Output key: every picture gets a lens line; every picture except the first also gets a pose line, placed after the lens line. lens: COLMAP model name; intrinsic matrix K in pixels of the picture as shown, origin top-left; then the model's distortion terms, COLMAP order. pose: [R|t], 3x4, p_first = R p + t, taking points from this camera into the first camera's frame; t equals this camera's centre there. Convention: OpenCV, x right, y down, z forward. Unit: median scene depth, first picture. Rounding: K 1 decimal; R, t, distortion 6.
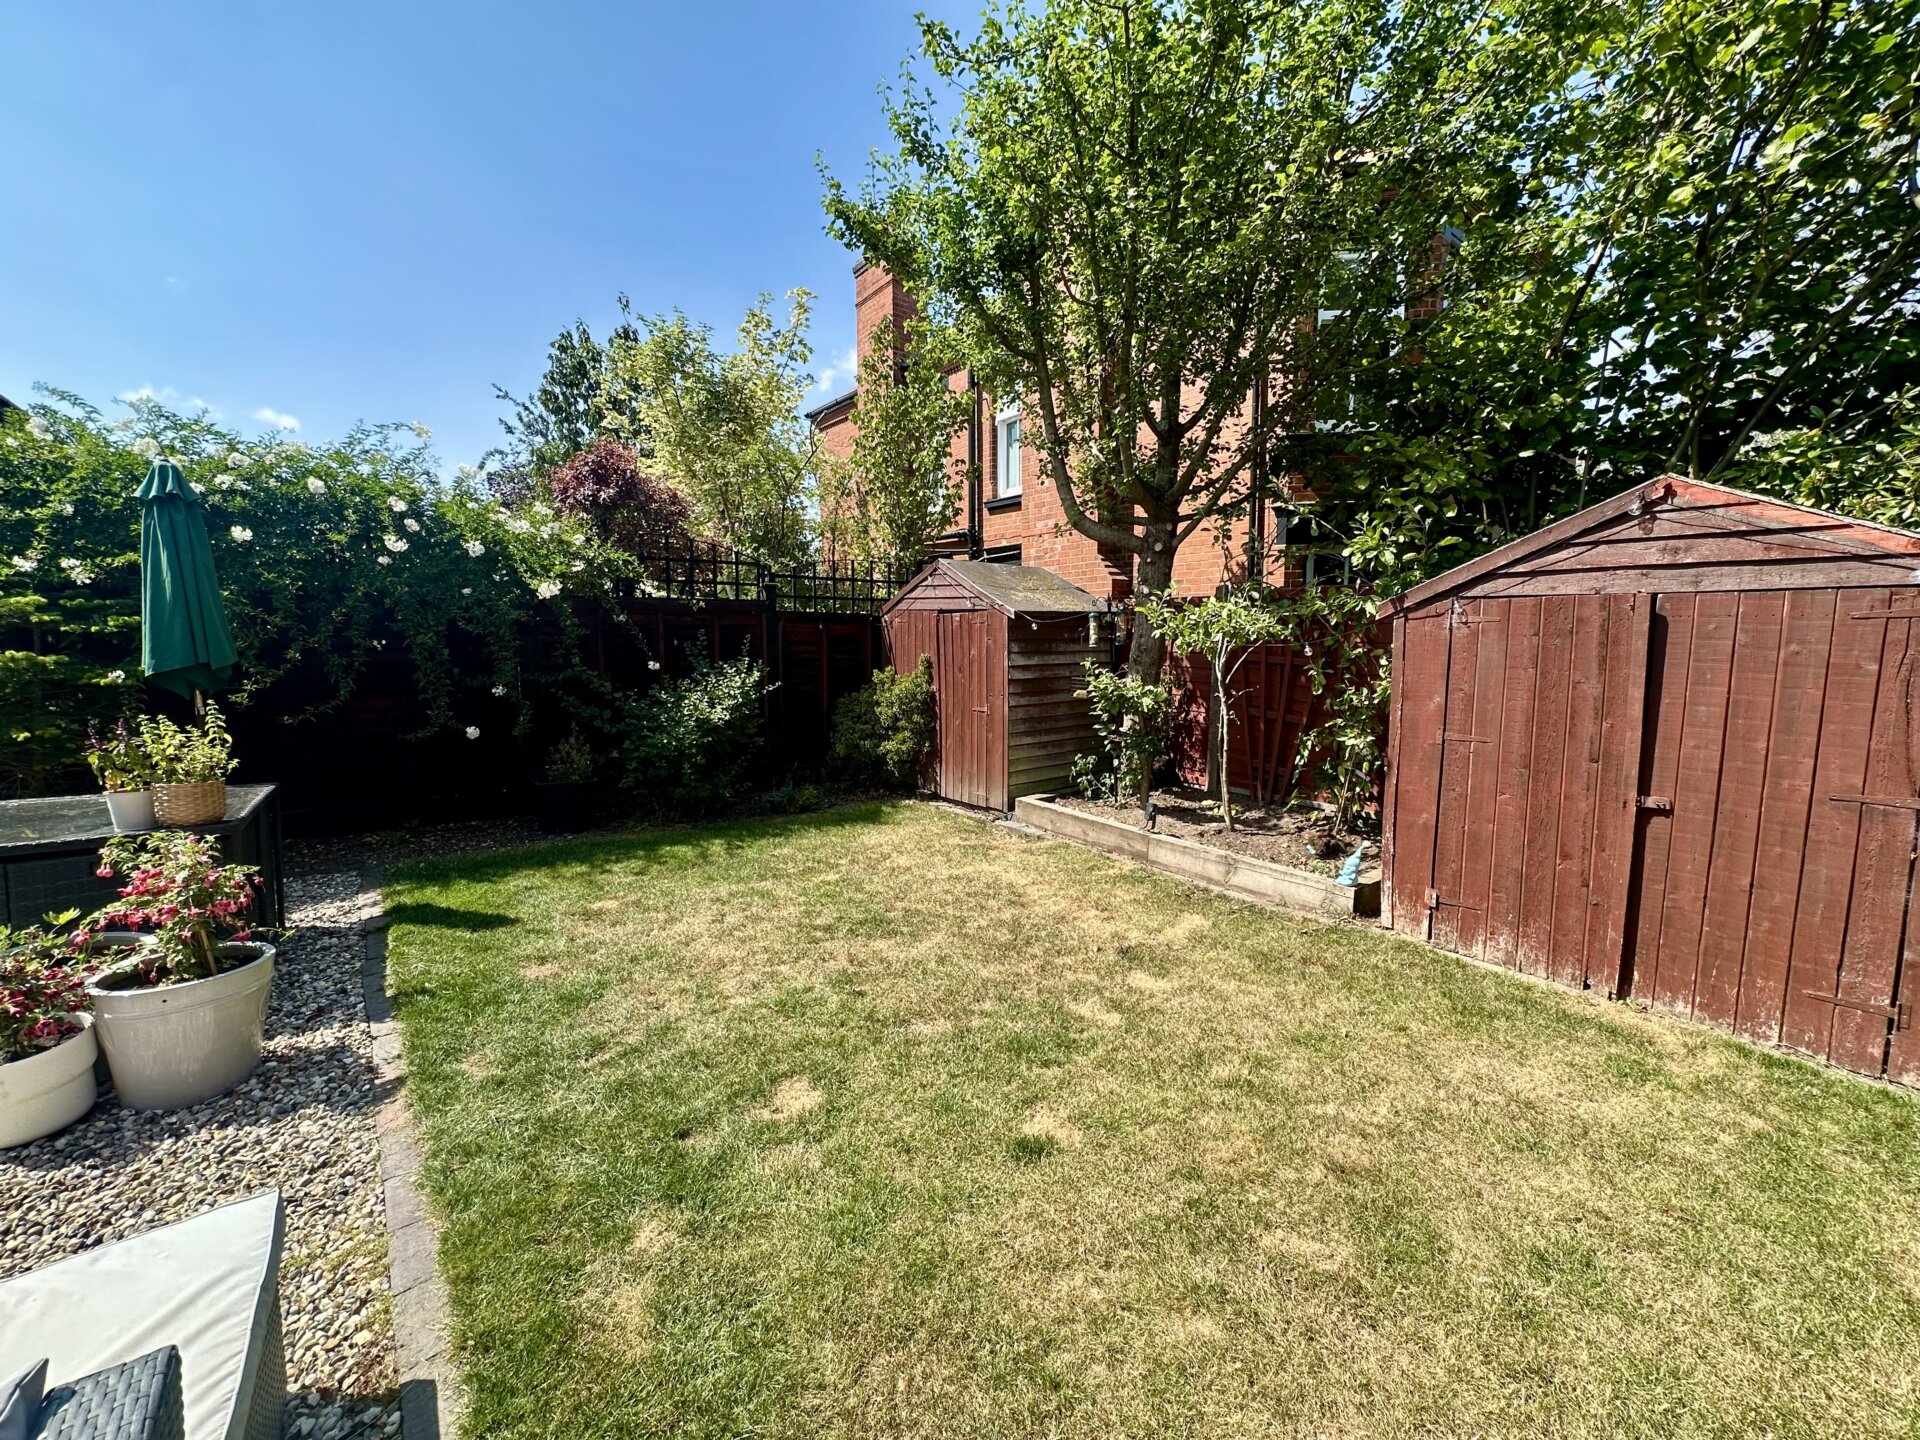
lens RADIAL K [[766.5, 0, 969.8], [0, 766.5, 721.5], [0, 0, 1]] dist [0.000124, 0.000718]
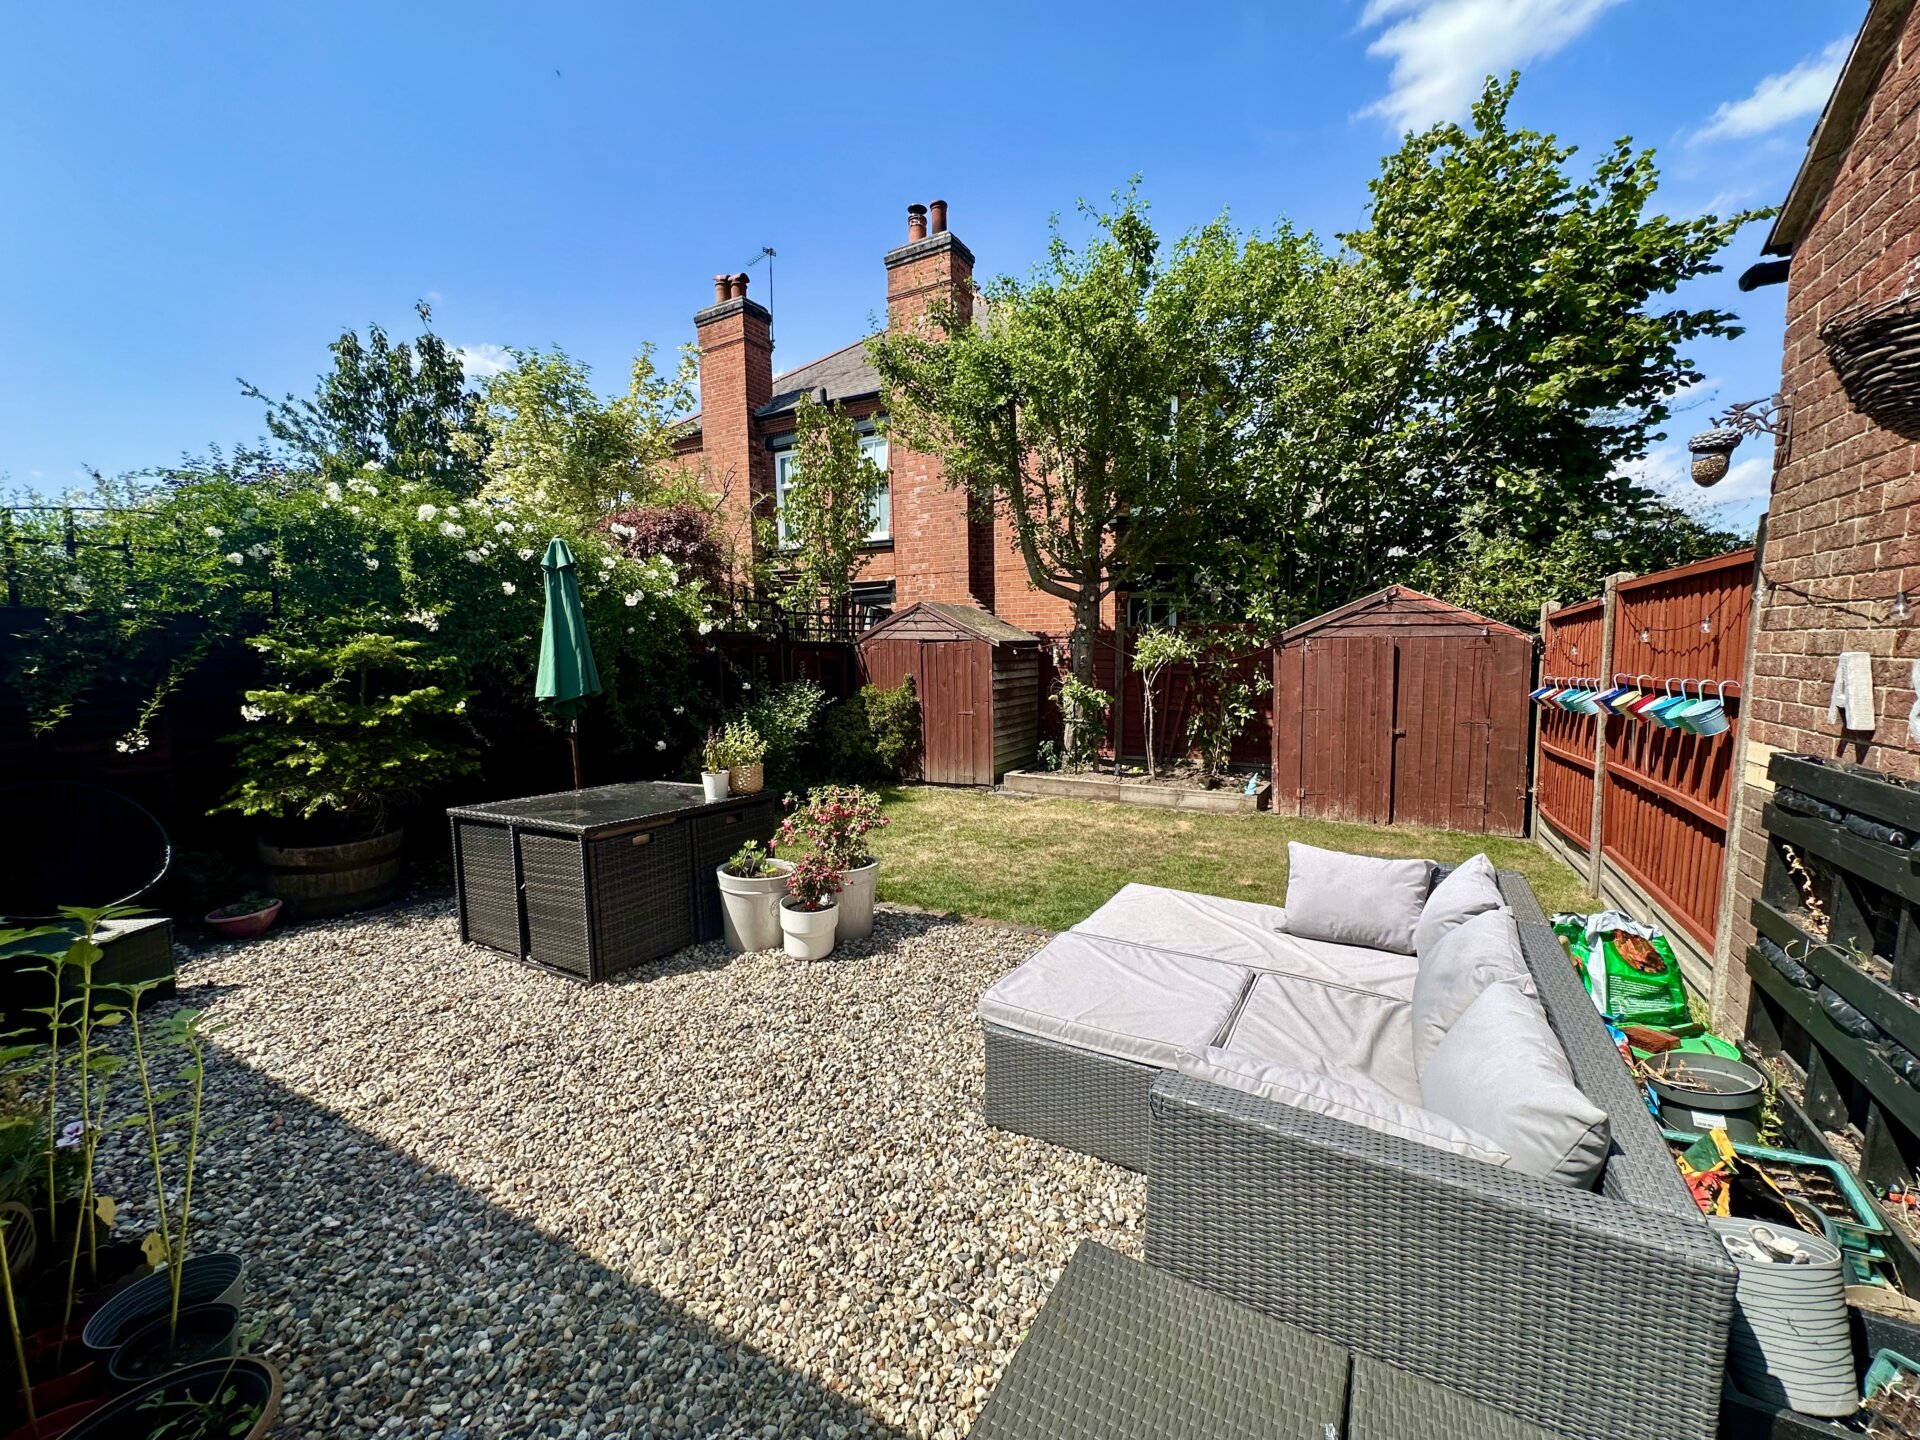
lens RADIAL K [[766.5, 0, 963.0], [0, 766.5, 722.0], [0, 0, 1]] dist [0.000124, 0.000718]
pose [[0.922035, -0.050523, 0.383795, -0.795518], [0.057728, 0.998306, -0.007270, 0.016103], [-0.382777, 0.028859, 0.923390, -0.400260]]
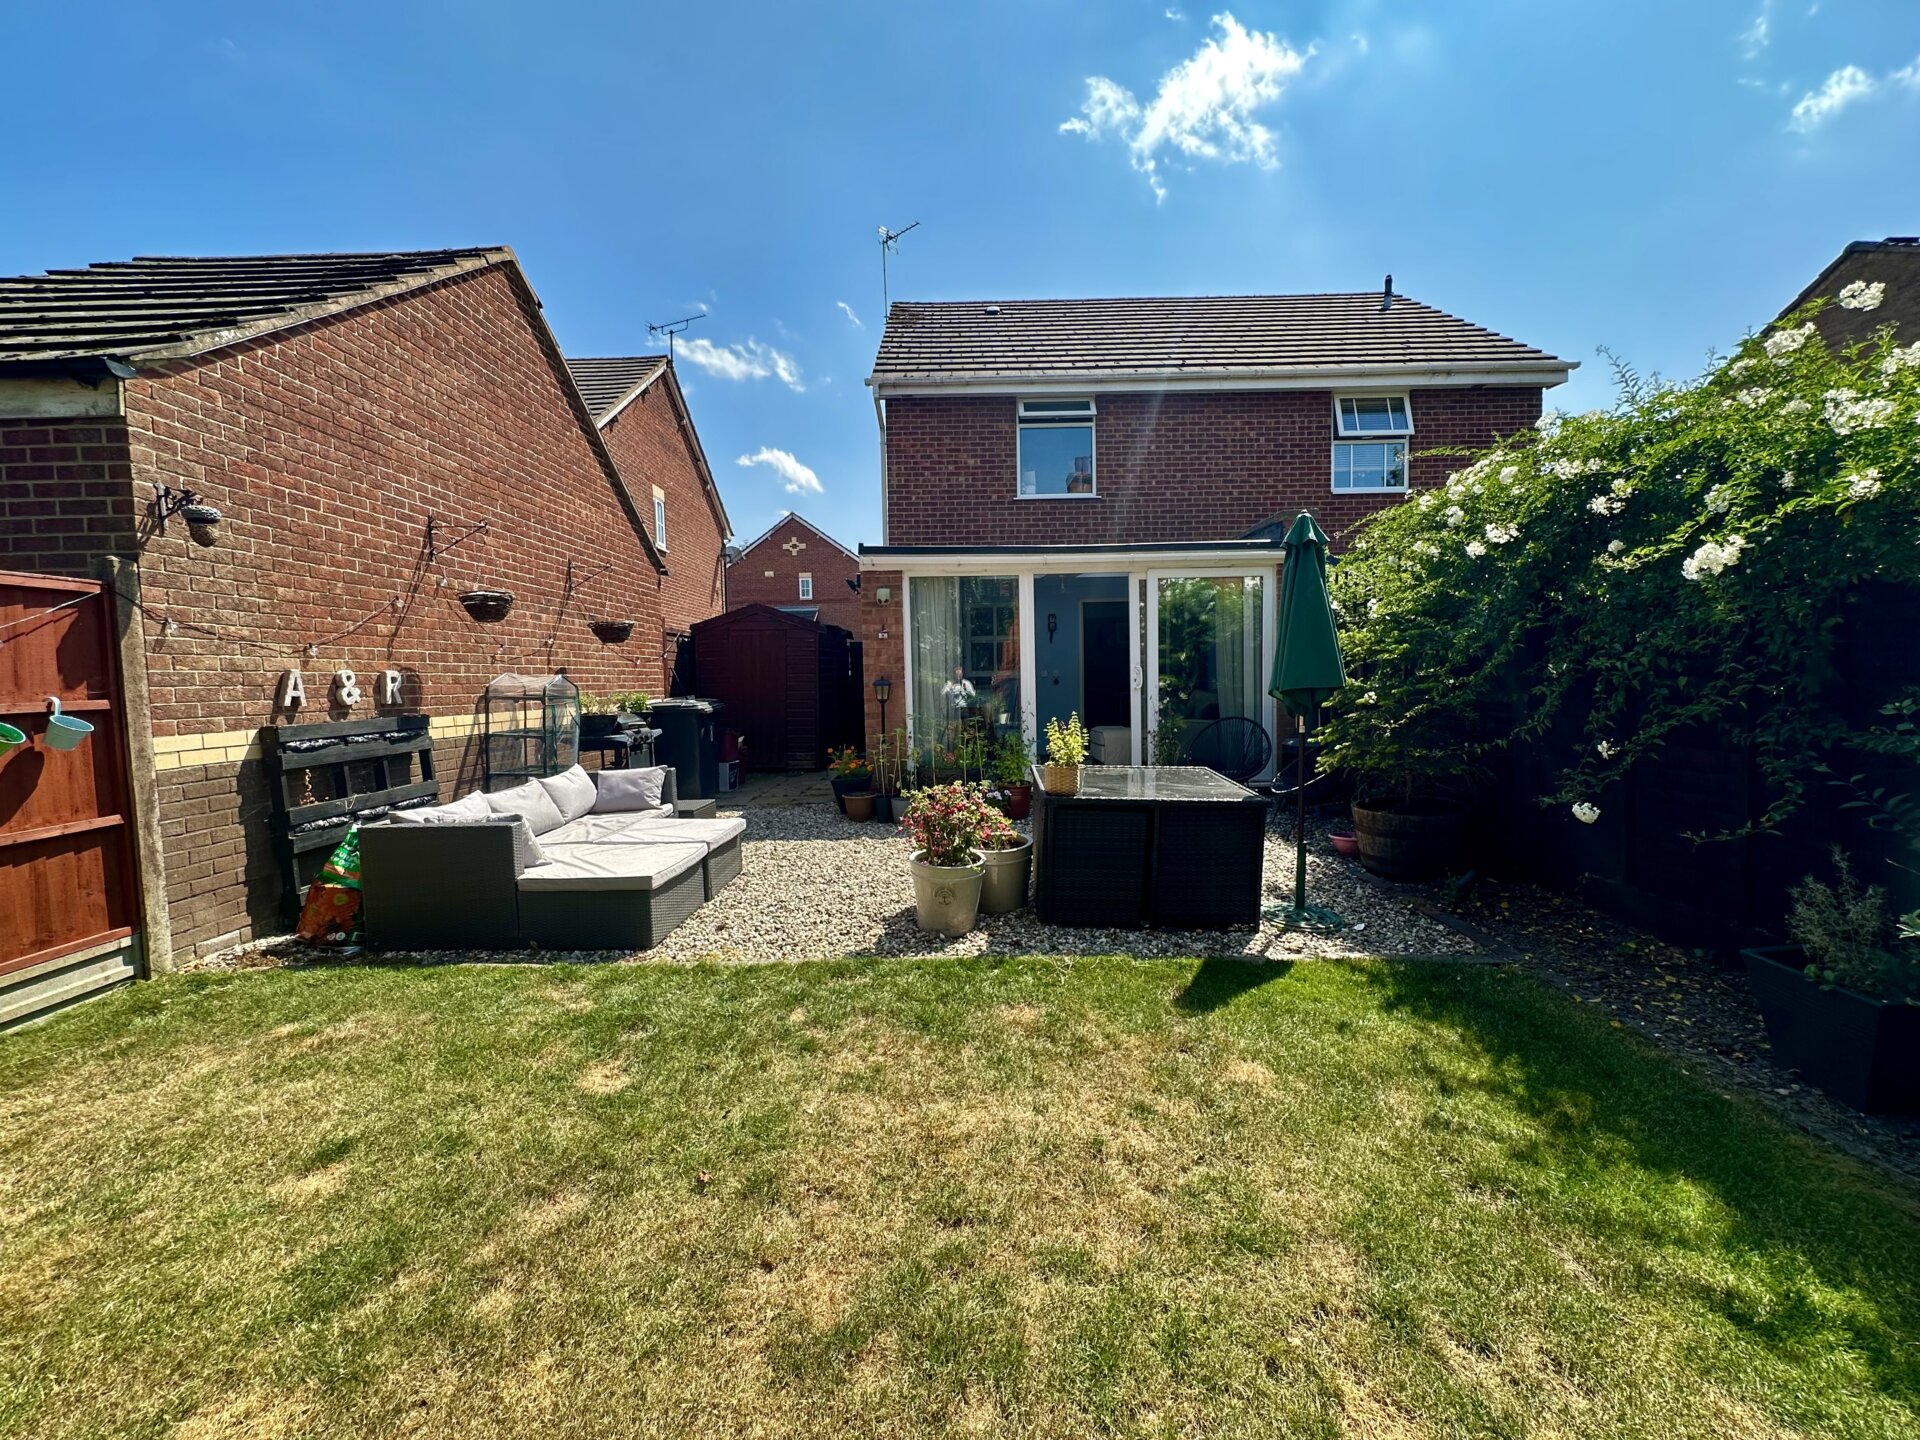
lens RADIAL K [[766.5, 0, 969.7], [0, 766.5, 718.7], [0, 0, 1]] dist [0.000124, 0.000718]
pose [[-0.610425, 0.063325, -0.789539, 0.171755], [-0.079201, 0.986923, 0.140390, -0.132803], [0.788105, 0.148230, -0.597427, 1.135869]]
